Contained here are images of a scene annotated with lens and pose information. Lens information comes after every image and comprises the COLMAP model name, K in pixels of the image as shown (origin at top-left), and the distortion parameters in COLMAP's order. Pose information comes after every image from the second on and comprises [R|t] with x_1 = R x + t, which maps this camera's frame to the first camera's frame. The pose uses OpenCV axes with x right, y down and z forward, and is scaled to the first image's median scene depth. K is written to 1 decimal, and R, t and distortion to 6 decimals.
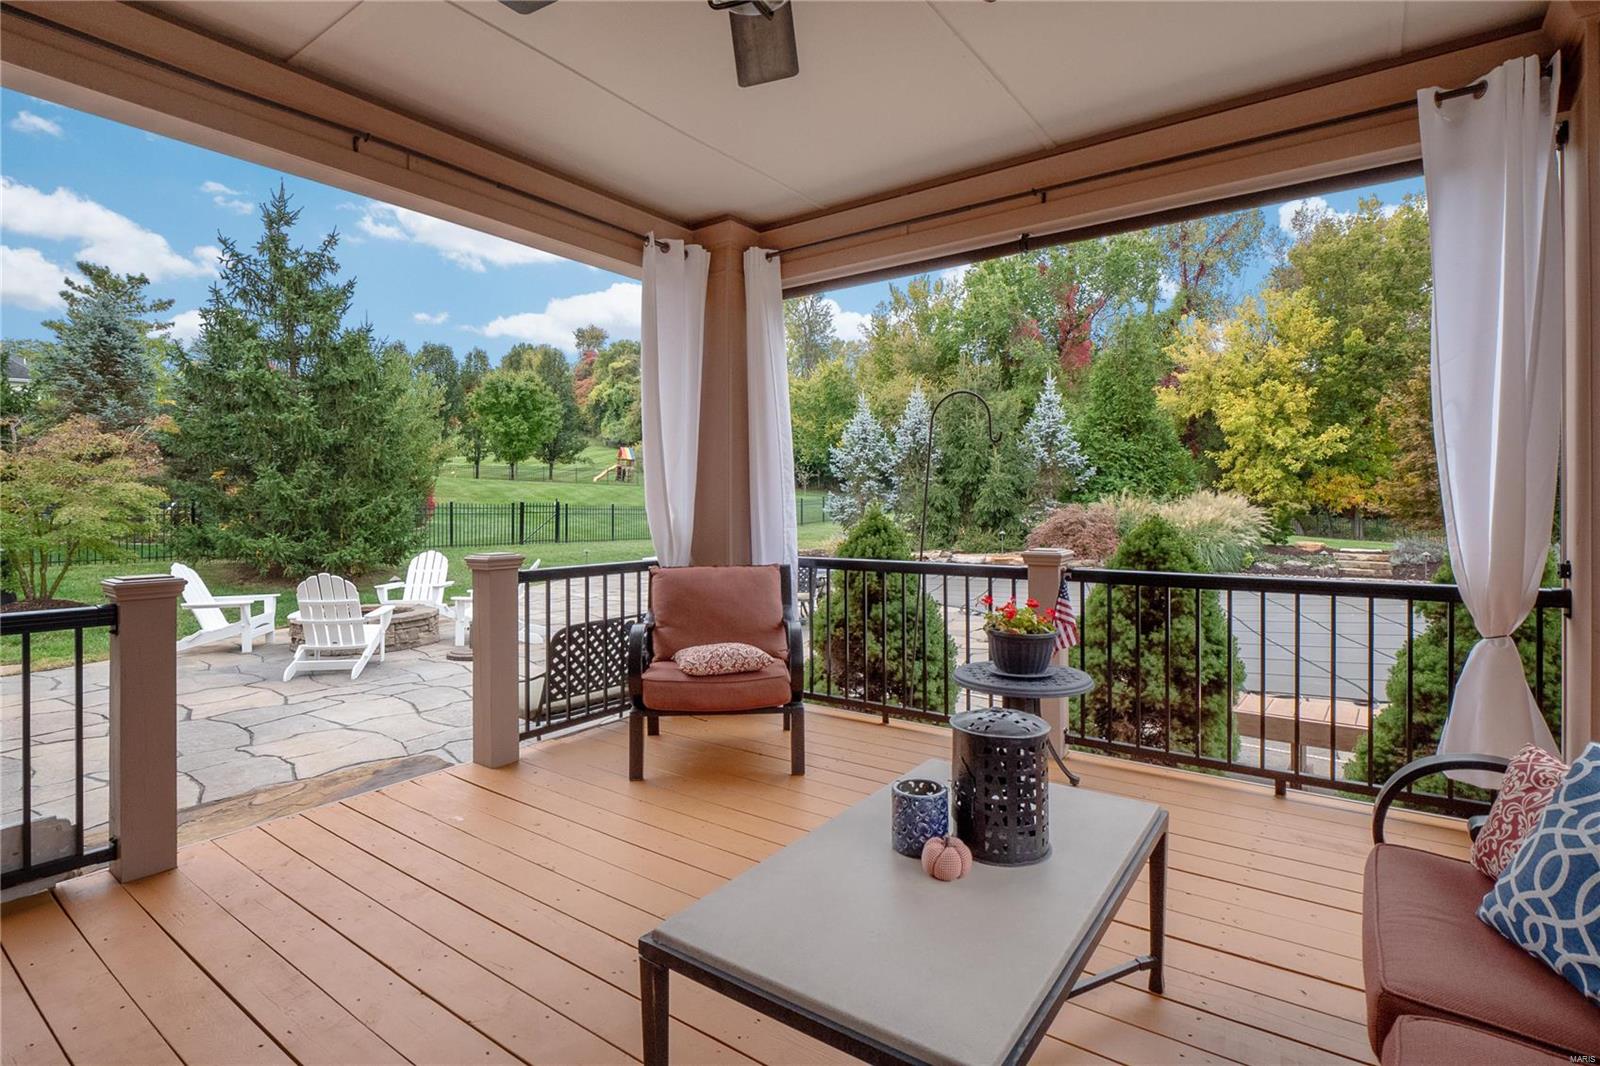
lens RADIAL K [[826.6, 0, 803.7], [0, 826.6, 494.9], [0, 0, 1]] dist [0.016003, -0.000708]
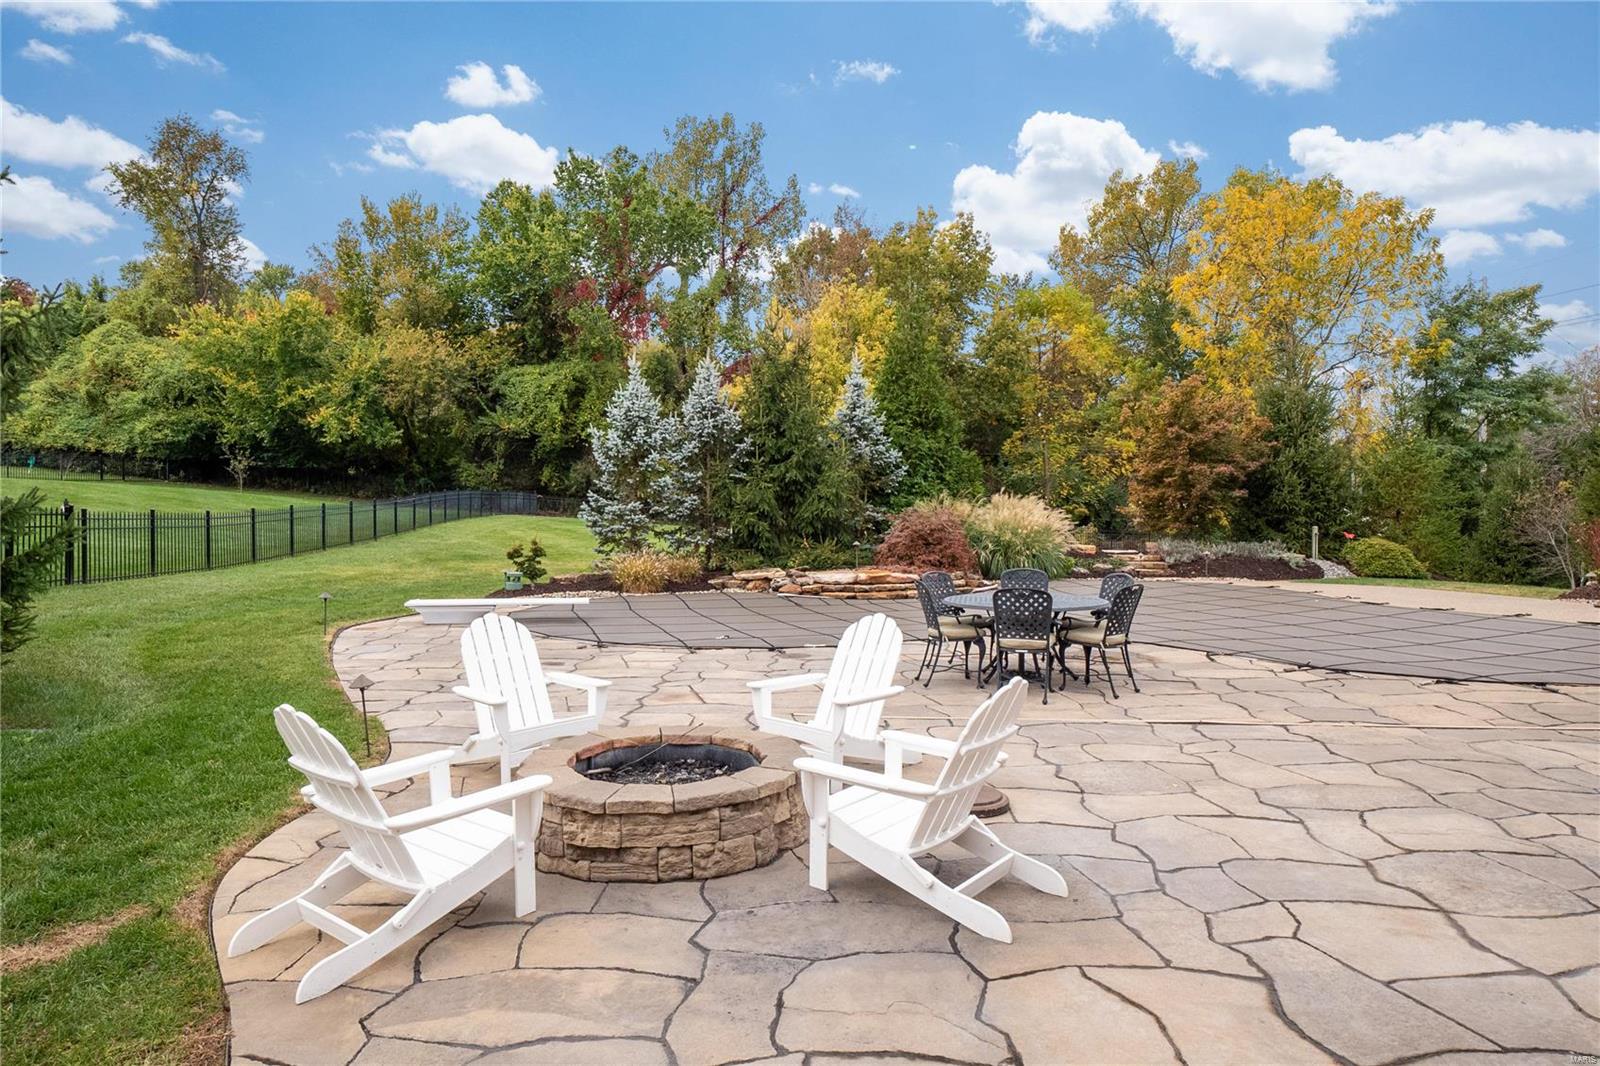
lens RADIAL K [[987.2, 0, 800.0], [0, 987.2, 533.0], [0, 0, 1]] dist [0.000344, -0.000330]
pose [[0.764079, -0.019275, 0.644835, -0.346388], [-0.005705, 0.999313, 0.036630, -0.000570], [-0.645098, -0.031667, 0.763444, 0.230760]]
